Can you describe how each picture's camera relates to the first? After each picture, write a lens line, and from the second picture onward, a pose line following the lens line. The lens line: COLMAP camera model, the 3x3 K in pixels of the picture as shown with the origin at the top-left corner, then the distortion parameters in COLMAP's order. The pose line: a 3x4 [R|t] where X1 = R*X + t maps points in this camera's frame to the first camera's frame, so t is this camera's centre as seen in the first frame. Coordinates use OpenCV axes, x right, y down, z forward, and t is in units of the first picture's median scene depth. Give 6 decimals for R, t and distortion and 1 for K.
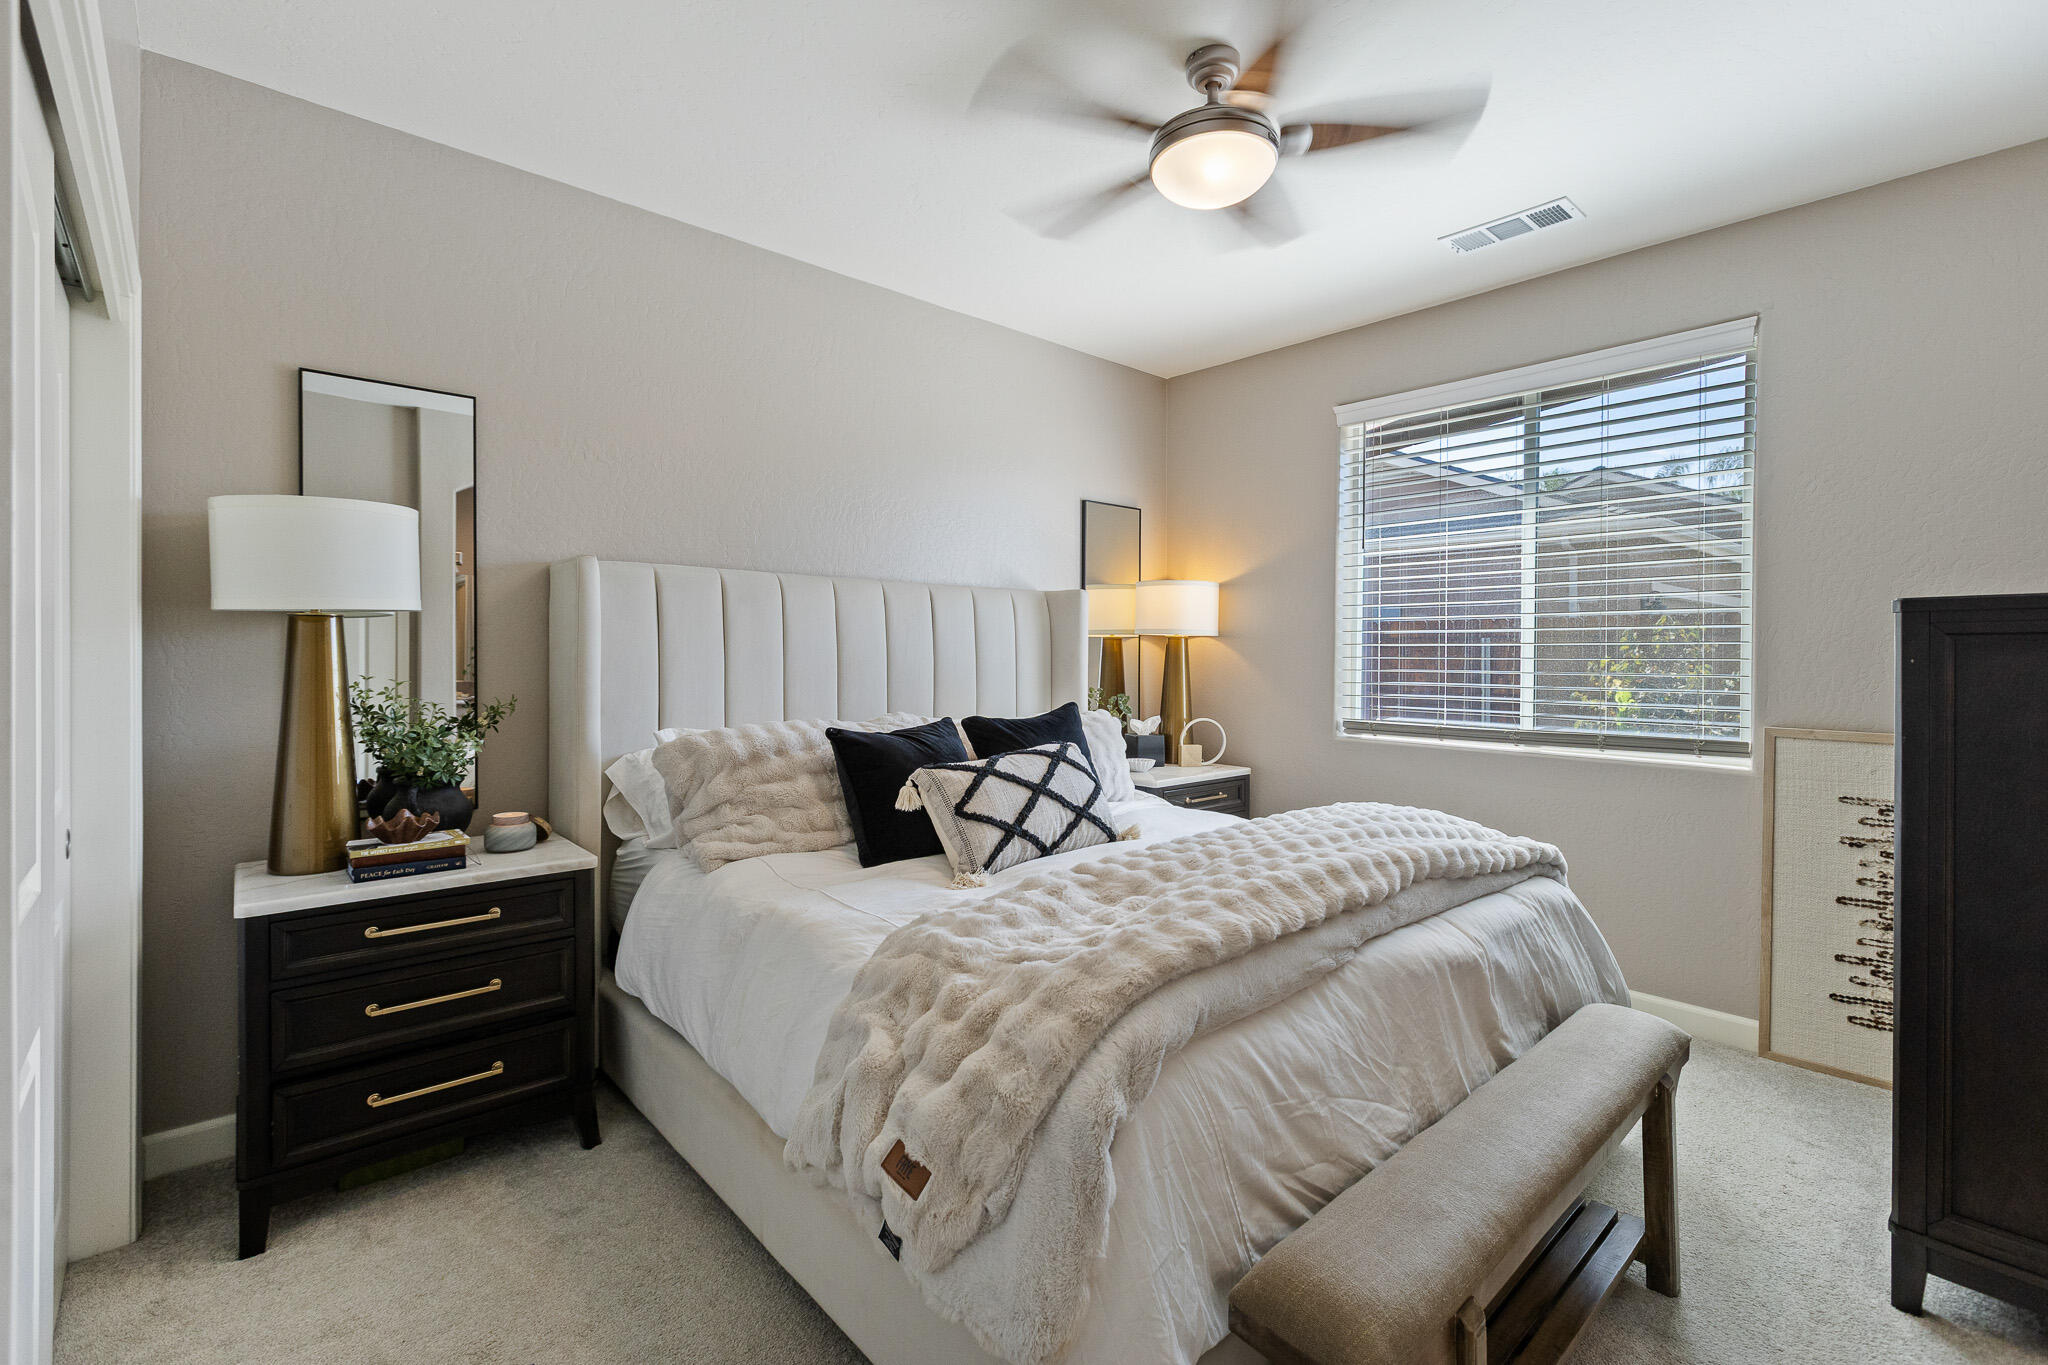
lens RADIAL K [[911.8, 0, 1023.7], [0, 911.8, 652.6], [0, 0, 1]] dist [-0.003377, -0.000007]
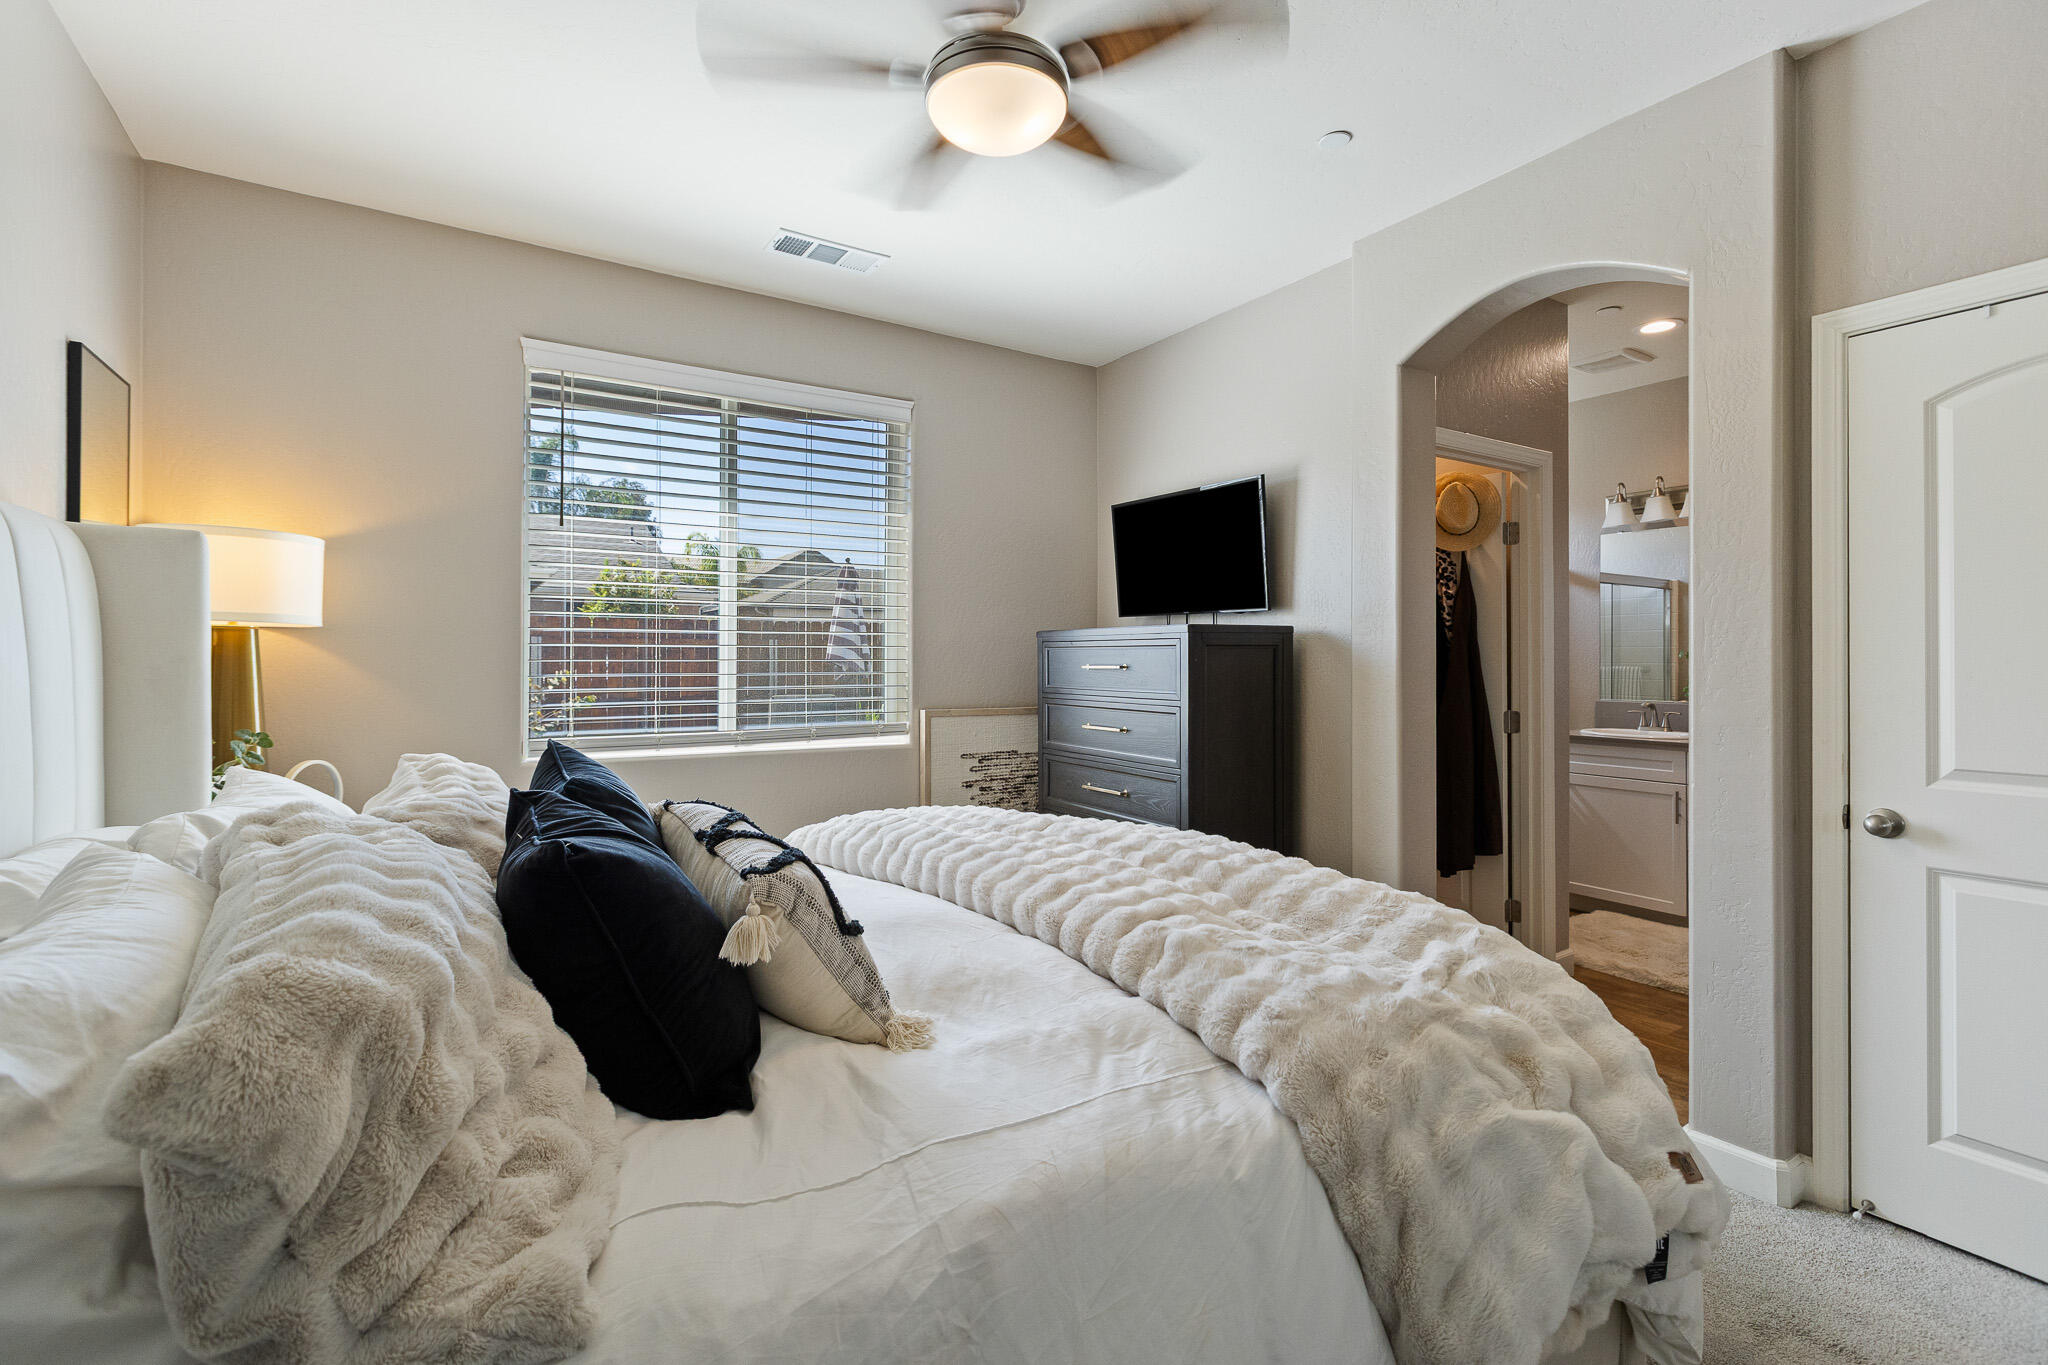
lens RADIAL K [[911.8, 0, 1023.7], [0, 911.8, 652.6], [0, 0, 1]] dist [-0.003377, -0.000007]
pose [[0.175751, 0.001404, 0.984434, -0.389004], [-0.001254, 0.999998, -0.001203, -0.001213], [-0.984434, -0.001023, 0.175752, 0.497274]]
